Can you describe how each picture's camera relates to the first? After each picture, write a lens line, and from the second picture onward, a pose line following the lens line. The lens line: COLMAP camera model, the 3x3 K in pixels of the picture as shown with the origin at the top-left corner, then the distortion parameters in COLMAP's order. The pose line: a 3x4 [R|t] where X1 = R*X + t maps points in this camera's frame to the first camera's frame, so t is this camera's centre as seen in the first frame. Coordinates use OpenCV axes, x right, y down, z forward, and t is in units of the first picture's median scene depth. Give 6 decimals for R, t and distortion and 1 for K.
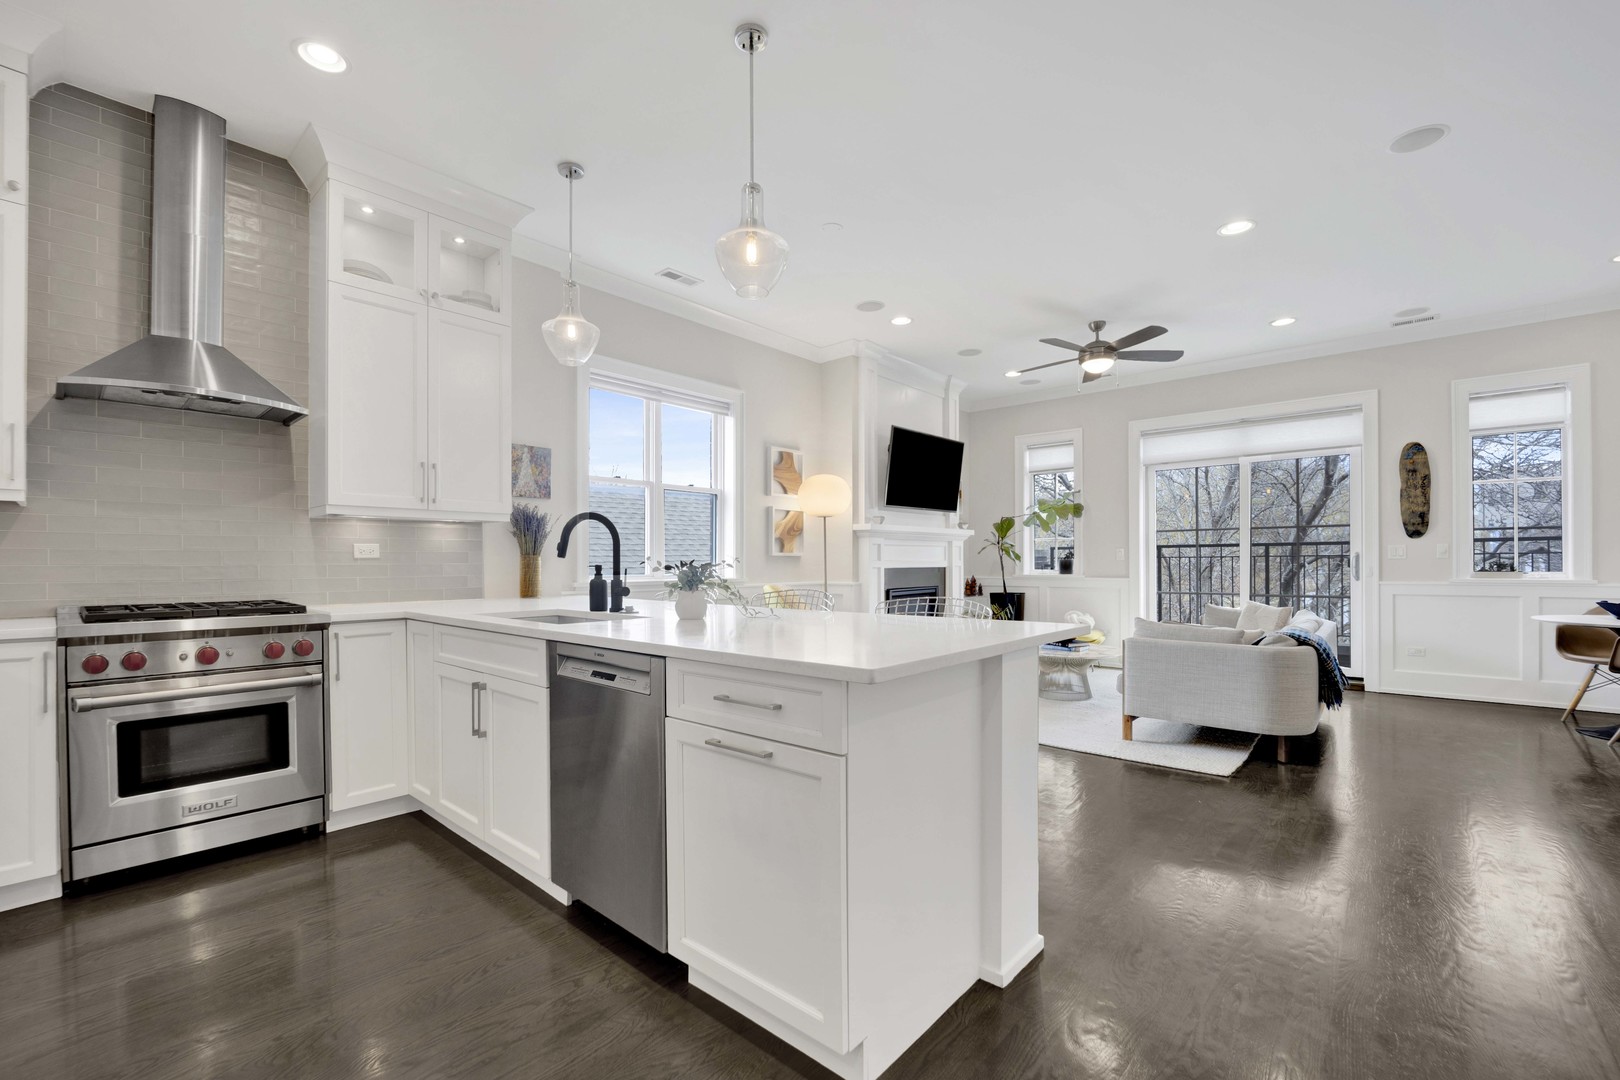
lens RADIAL K [[683.2, 0, 802.3], [0, 683.2, 562.8], [0, 0, 1]] dist [-0.023240, -0.000272]
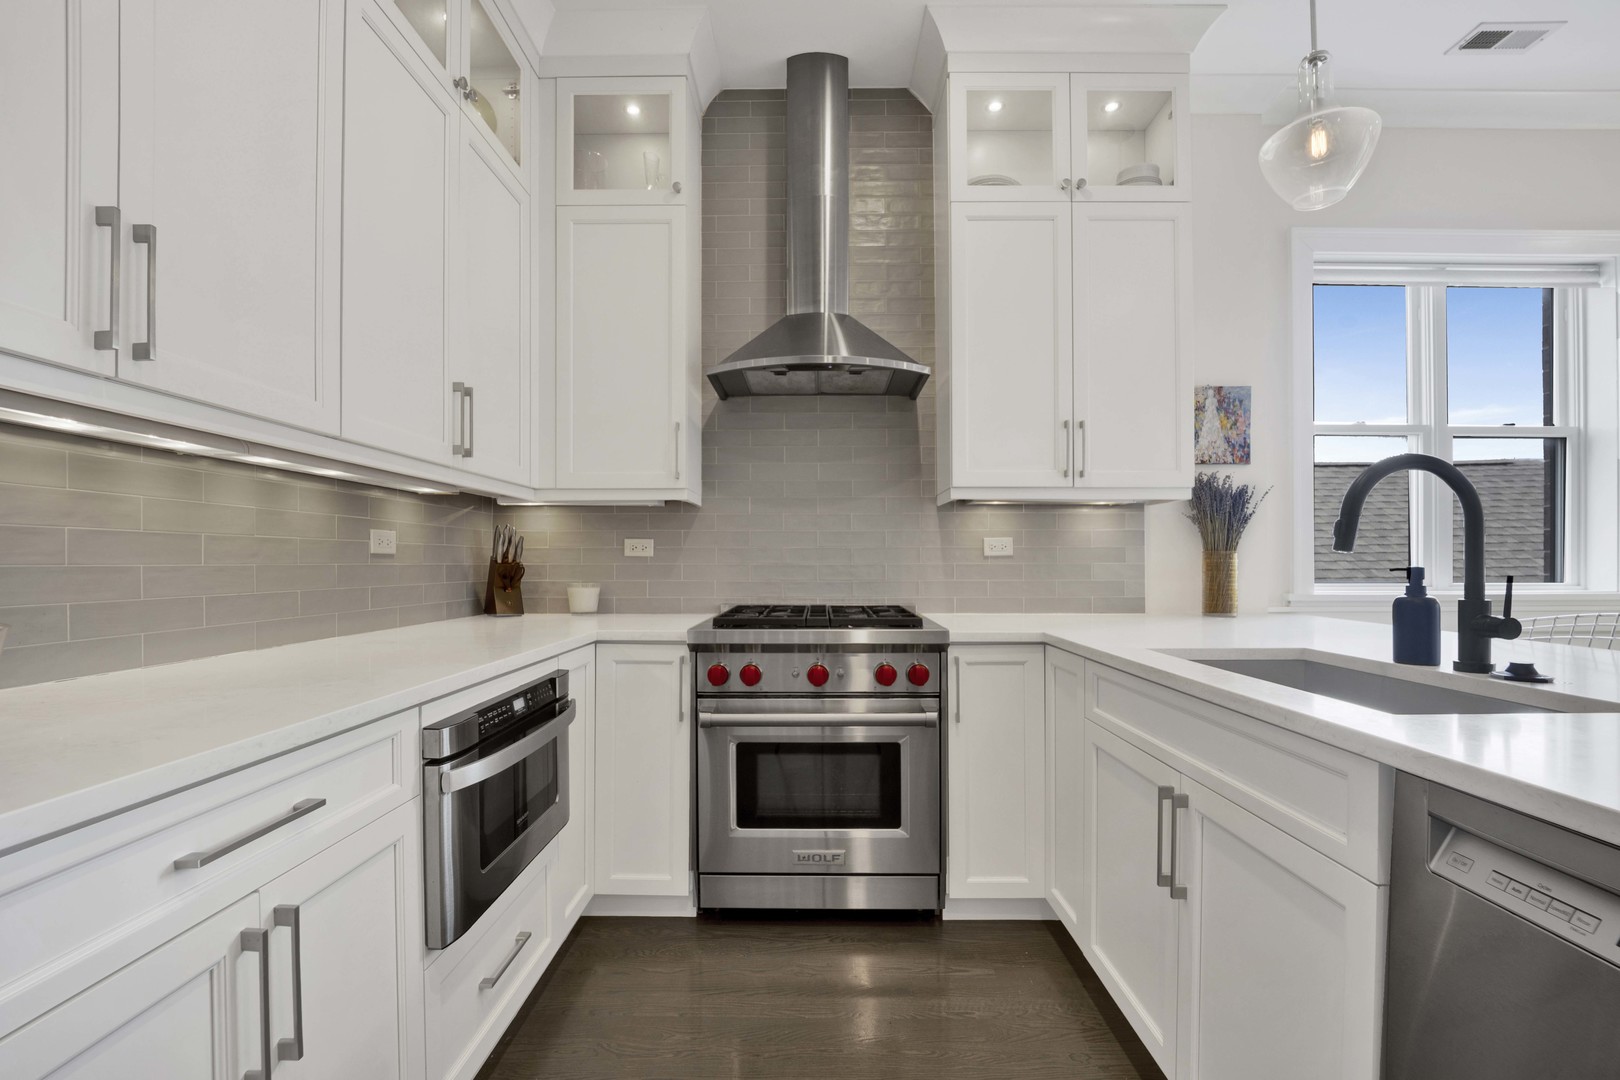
lens RADIAL K [[658.9, 0, 814.7], [0, 658.9, 558.1], [0, 0, 1]] dist [-0.013383, -0.000024]
pose [[0.648243, -0.000699, -0.761433, -0.161419], [-0.002770, 0.999991, -0.003276, -0.000720], [0.761428, 0.004233, 0.648235, 0.275746]]
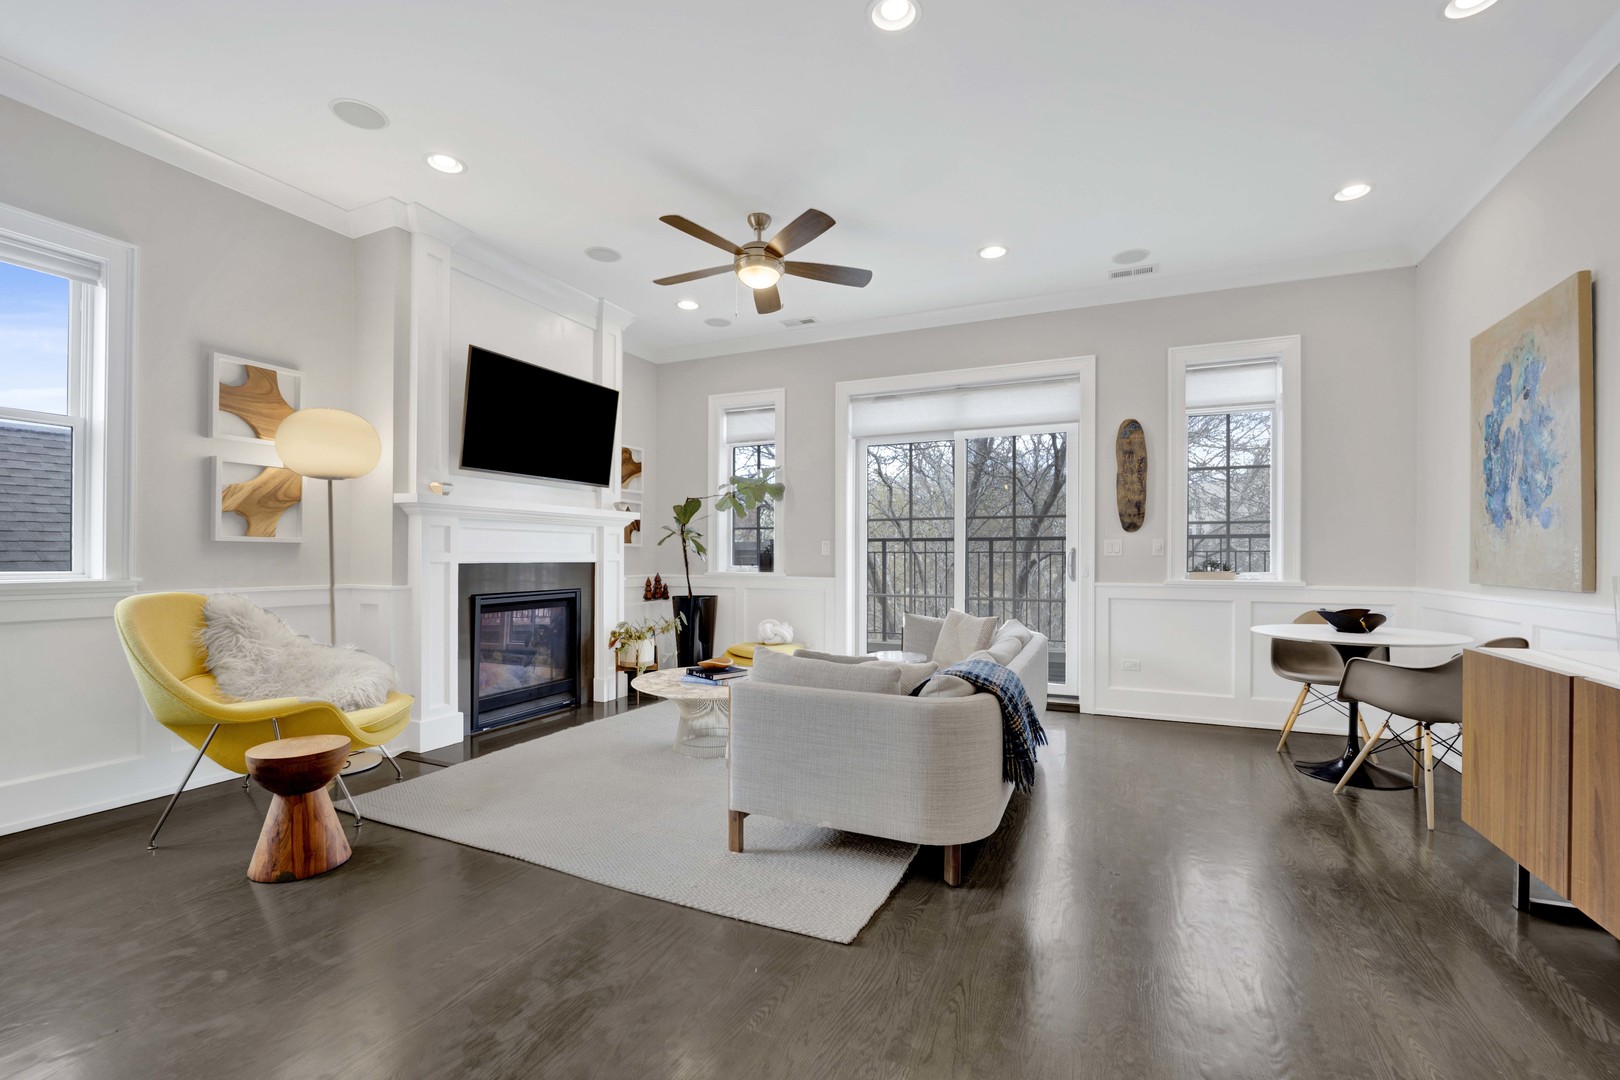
lens RADIAL K [[680.5, 0, 820.9], [0, 680.5, 556.3], [0, 0, 1]] dist [-0.021681, -0.000232]
pose [[0.950950, 0.008800, 0.309221, 0.365001], [-0.008394, 0.999961, -0.002645, -0.000349], [-0.309232, -0.000080, 0.950987, 0.403479]]
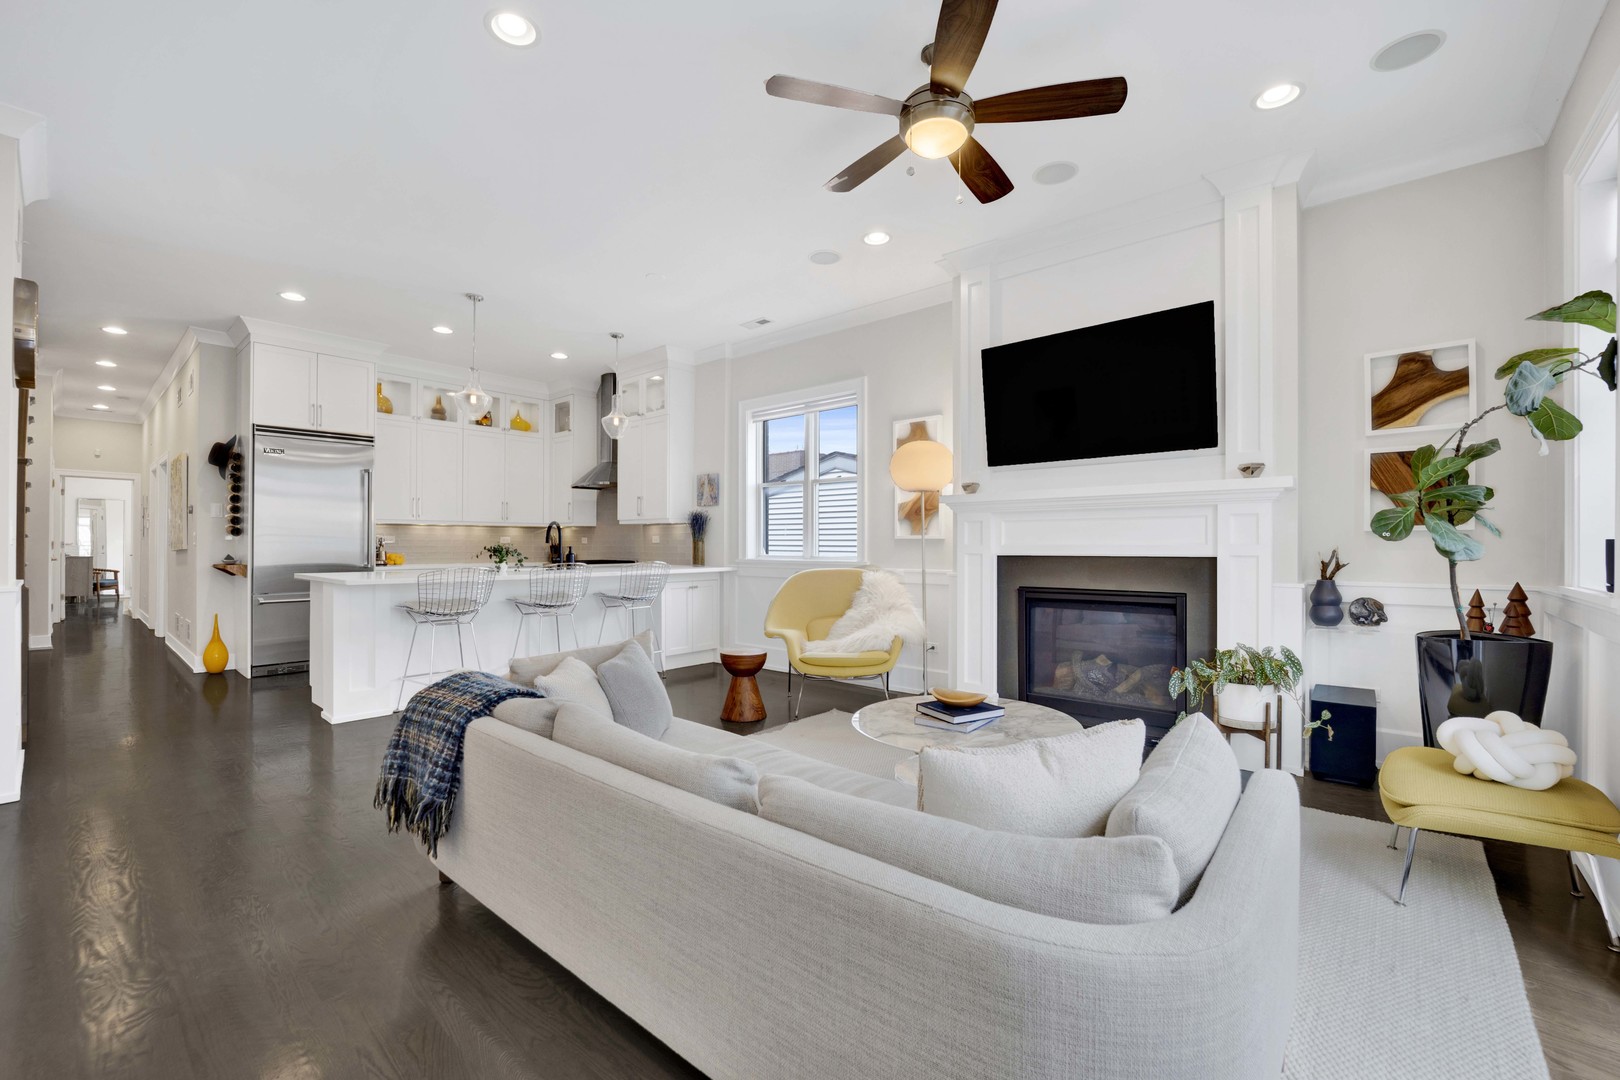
lens RADIAL K [[658.9, 0, 814.7], [0, 658.9, 558.1], [0, 0, 1]] dist [-0.013383, -0.000024]
pose [[0.027721, 0.022655, -0.999359, 1.165129], [-0.001582, 0.999743, 0.022620, -0.004663], [0.999614, 0.000954, 0.027749, 1.167345]]
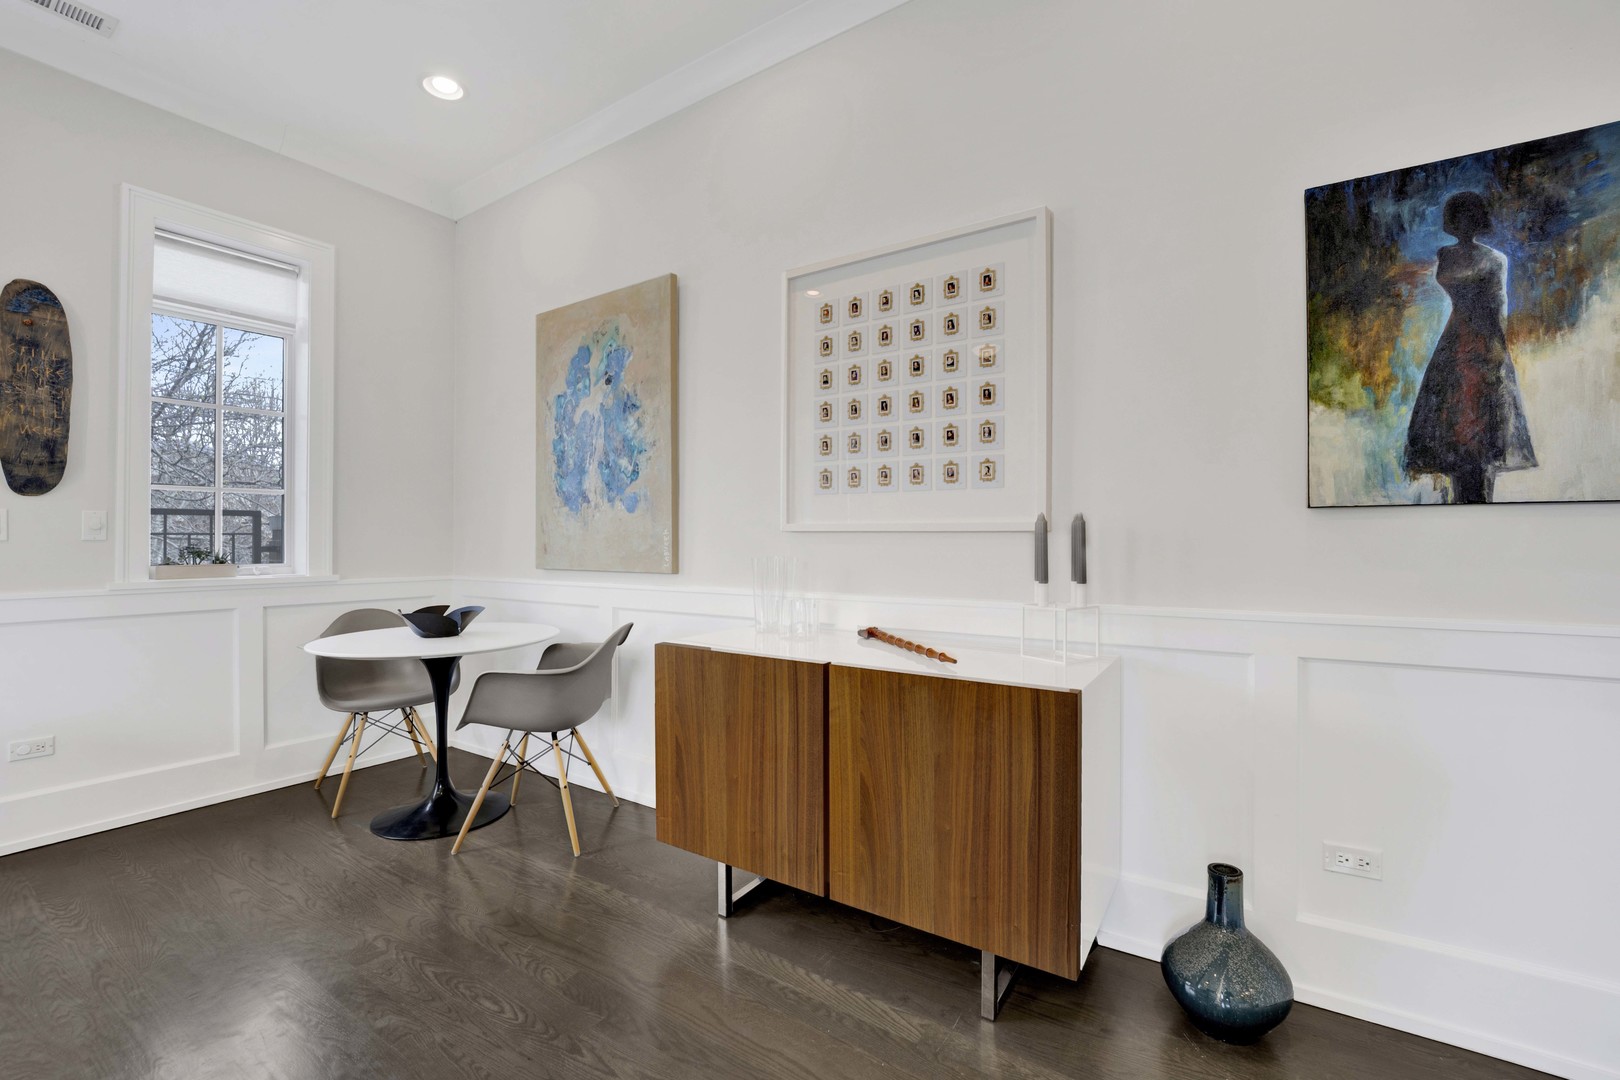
lens RADIAL K [[689.1, 0, 806.0], [0, 689.1, 539.8], [0, 0, 1]] dist [-0.020133, -0.000080]
pose [[-0.134449, 0.008026, 0.990888, 0.531774], [0.003246, 0.999965, -0.007659, -0.002412], [-0.990915, 0.002187, -0.134471, 0.723628]]
